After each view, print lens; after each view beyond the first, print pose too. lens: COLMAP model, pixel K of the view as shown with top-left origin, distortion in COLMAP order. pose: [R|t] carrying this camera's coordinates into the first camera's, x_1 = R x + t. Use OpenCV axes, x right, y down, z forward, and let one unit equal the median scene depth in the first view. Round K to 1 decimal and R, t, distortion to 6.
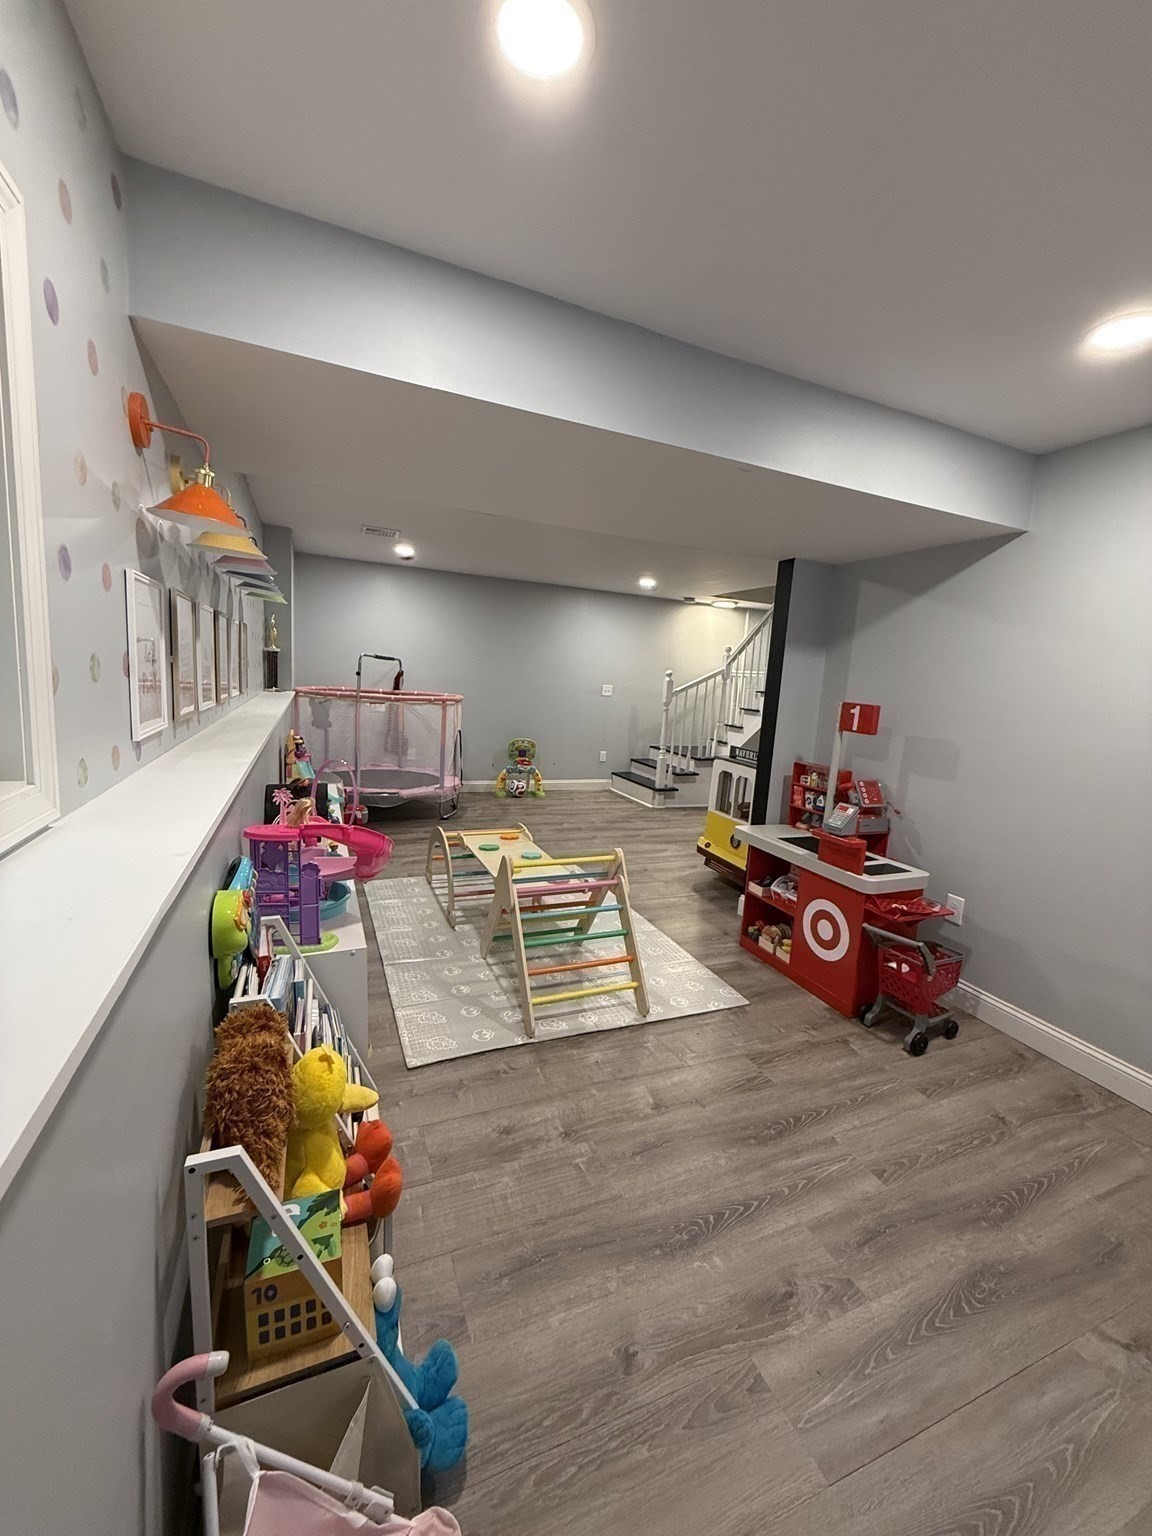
lens RADIAL K [[611.2, 0, 580.8], [0, 611.2, 772.3], [0, 0, 1]] dist [-0.001602, -0.000096]
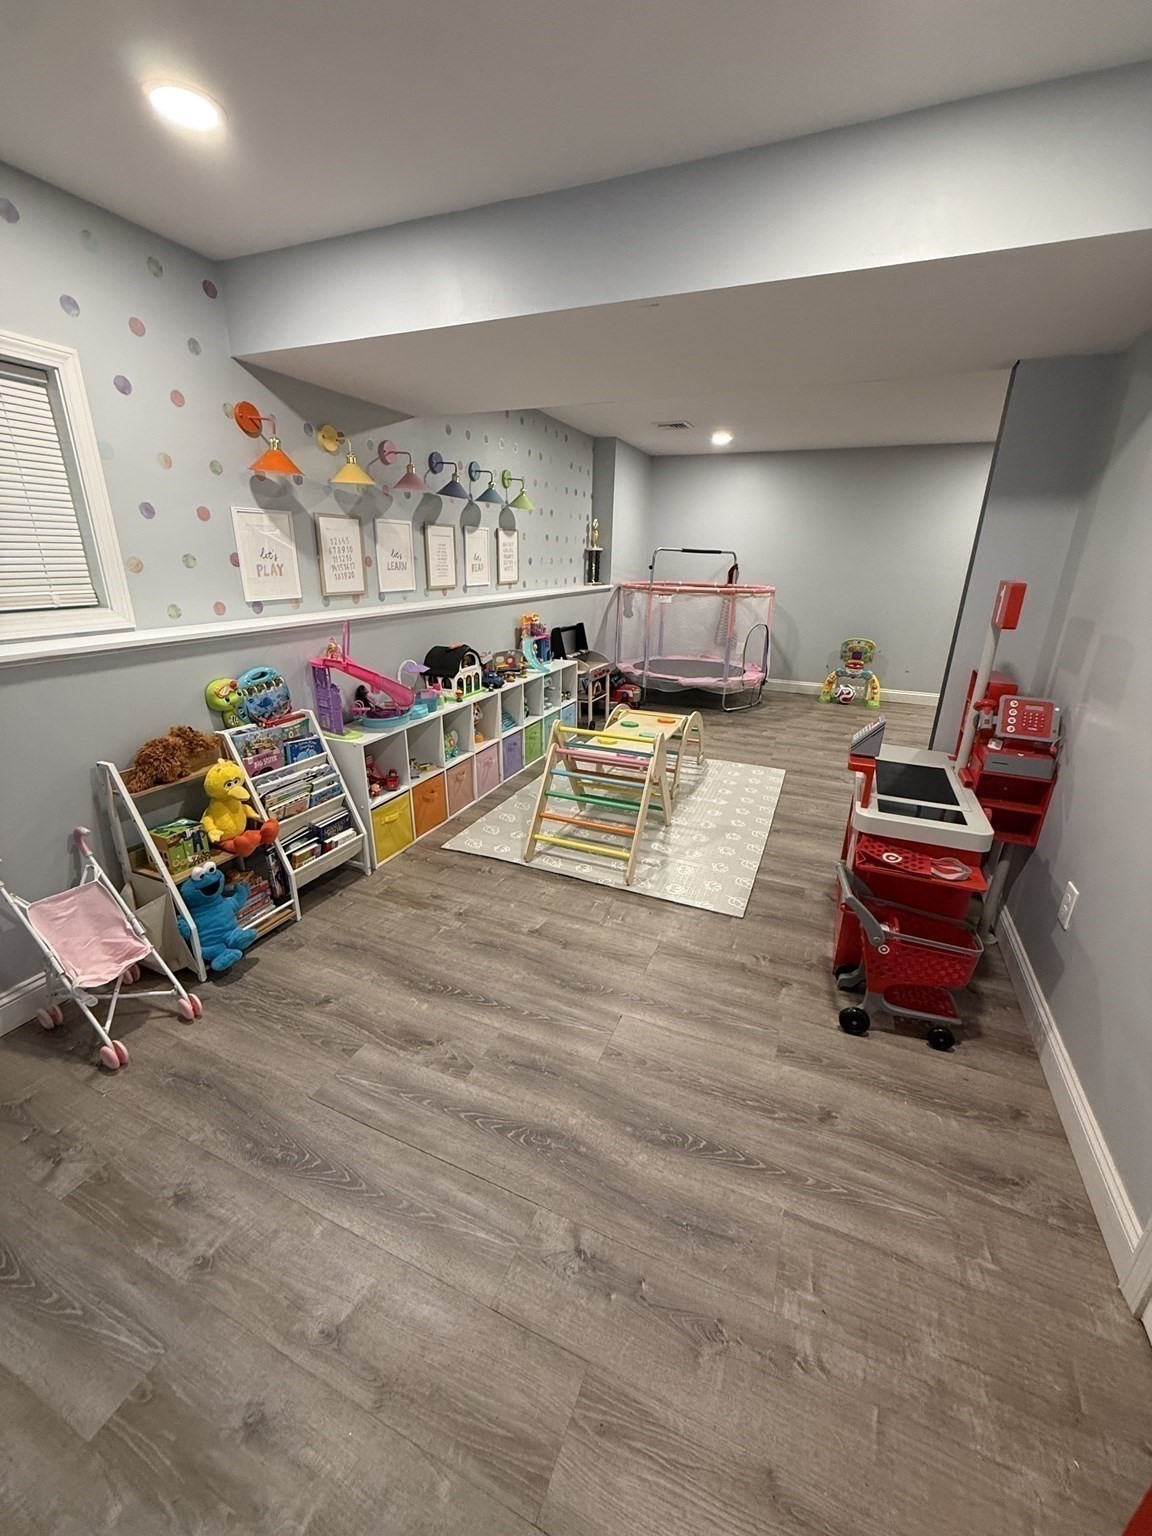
lens RADIAL K [[611.2, 0, 570.3], [0, 611.2, 767.3], [0, 0, 1]] dist [-0.001602, -0.000096]
pose [[0.692806, 0.193401, -0.694706, 0.741063], [-0.089250, 0.978954, 0.183528, 0.007391], [0.715580, -0.065147, 0.695486, 0.191700]]
